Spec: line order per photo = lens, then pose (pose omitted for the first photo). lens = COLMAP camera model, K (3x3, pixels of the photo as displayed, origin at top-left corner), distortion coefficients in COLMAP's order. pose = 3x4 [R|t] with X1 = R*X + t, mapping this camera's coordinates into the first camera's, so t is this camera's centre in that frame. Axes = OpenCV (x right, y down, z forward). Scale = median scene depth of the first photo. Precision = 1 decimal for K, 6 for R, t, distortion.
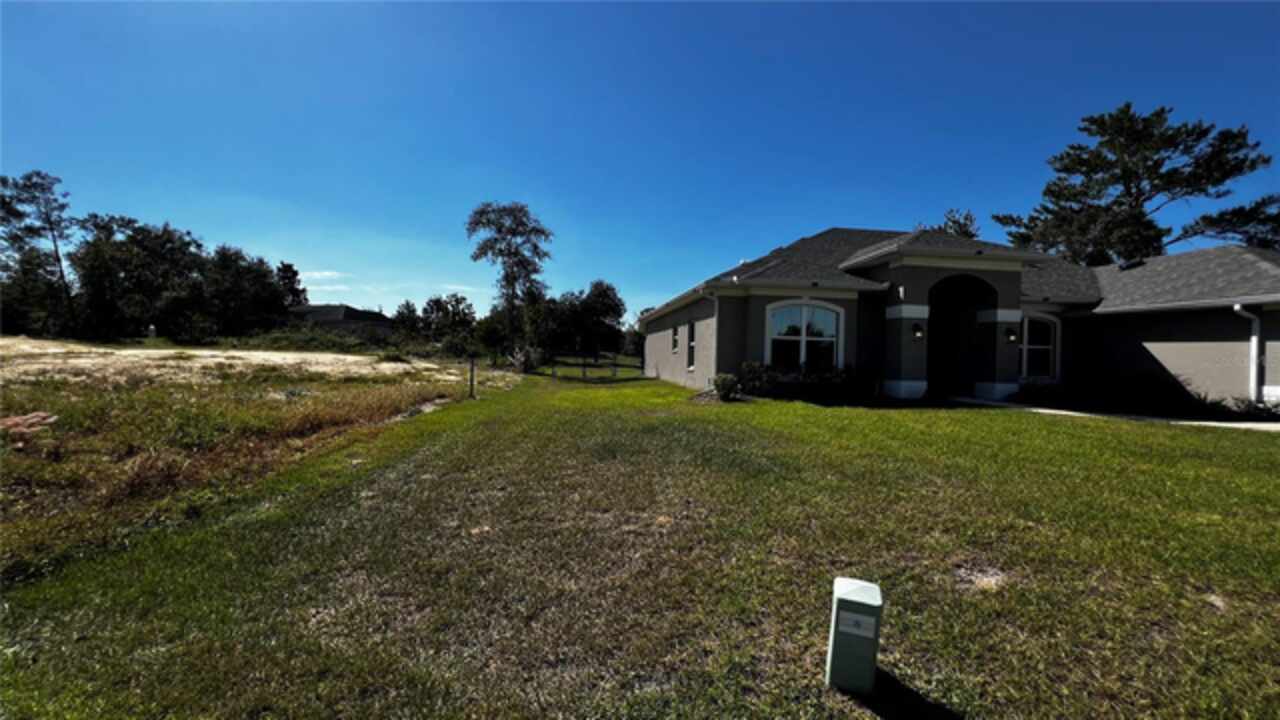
lens RADIAL K [[518.7, 0, 641.5], [0, 518.7, 352.2], [0, 0, 1]] dist [-0.002670, -0.000099]
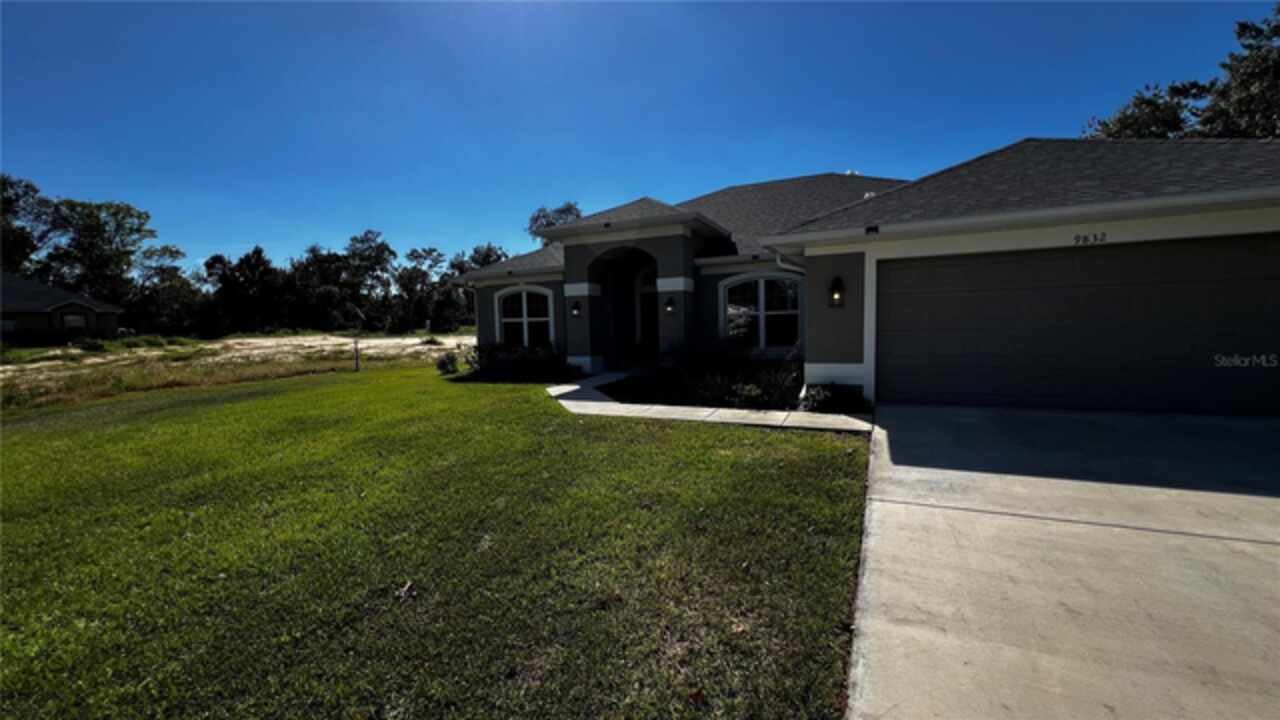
lens RADIAL K [[512.9, 0, 640.7], [0, 512.9, 362.8], [0, 0, 1]] dist [-0.001667, 0.000444]
pose [[0.838828, -0.004789, -0.544375, 0.200847], [0.049638, 0.996469, 0.067721, 0.000651], [0.542129, -0.083828, 0.836104, 0.032339]]
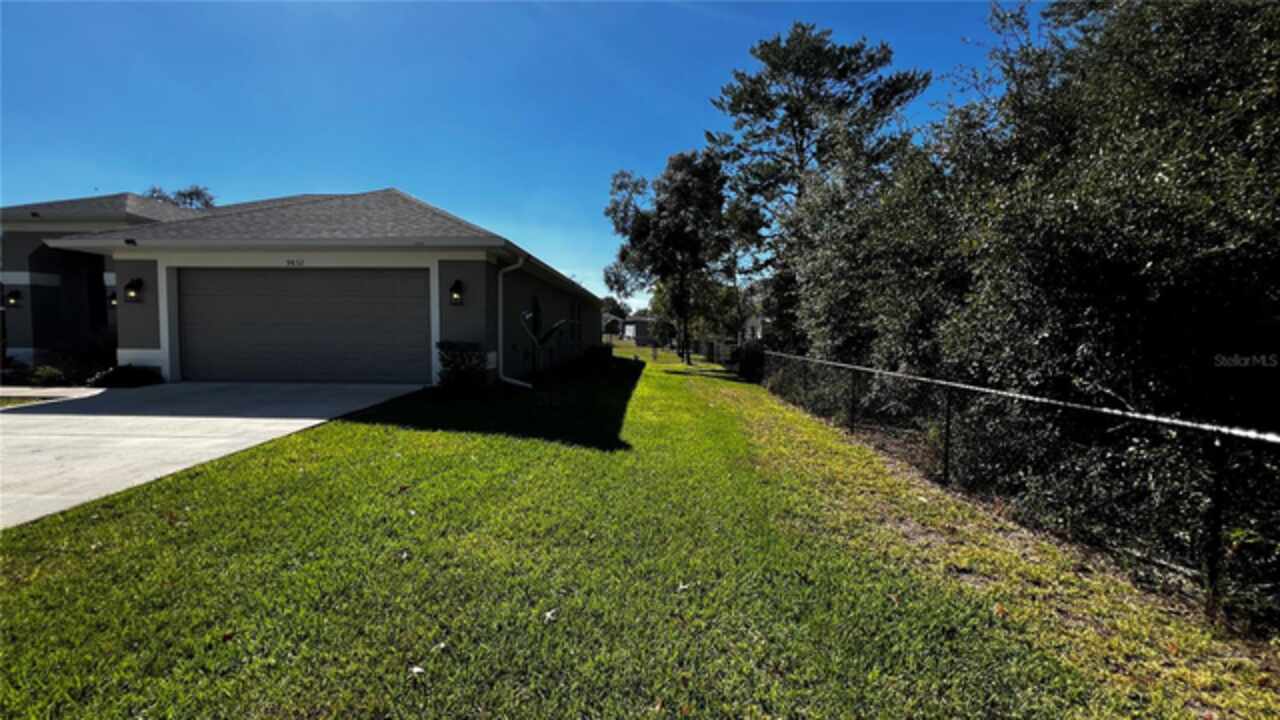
lens RADIAL K [[512.9, 0, 640.7], [0, 512.9, 362.8], [0, 0, 1]] dist [-0.001667, 0.000444]
pose [[0.986046, -0.005500, -0.166380, 0.314455], [0.016283, 0.997848, 0.063517, 0.006771], [0.165673, -0.065340, 0.984014, 0.036487]]
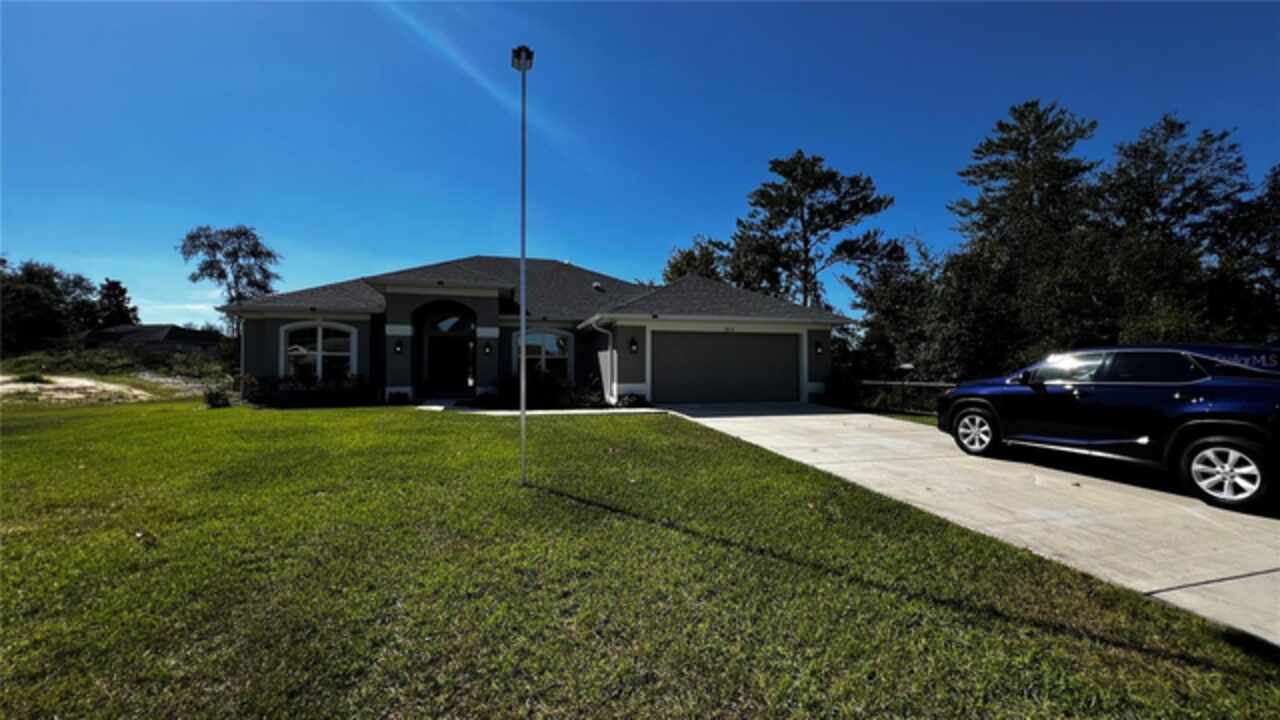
lens RADIAL K [[512.9, 0, 640.7], [0, 512.9, 362.8], [0, 0, 1]] dist [-0.001667, 0.000444]
pose [[0.991267, -0.021967, 0.130027, 0.157519], [0.022599, 0.999739, -0.003388, 0.002578], [-0.129919, 0.006297, 0.991505, -0.047985]]
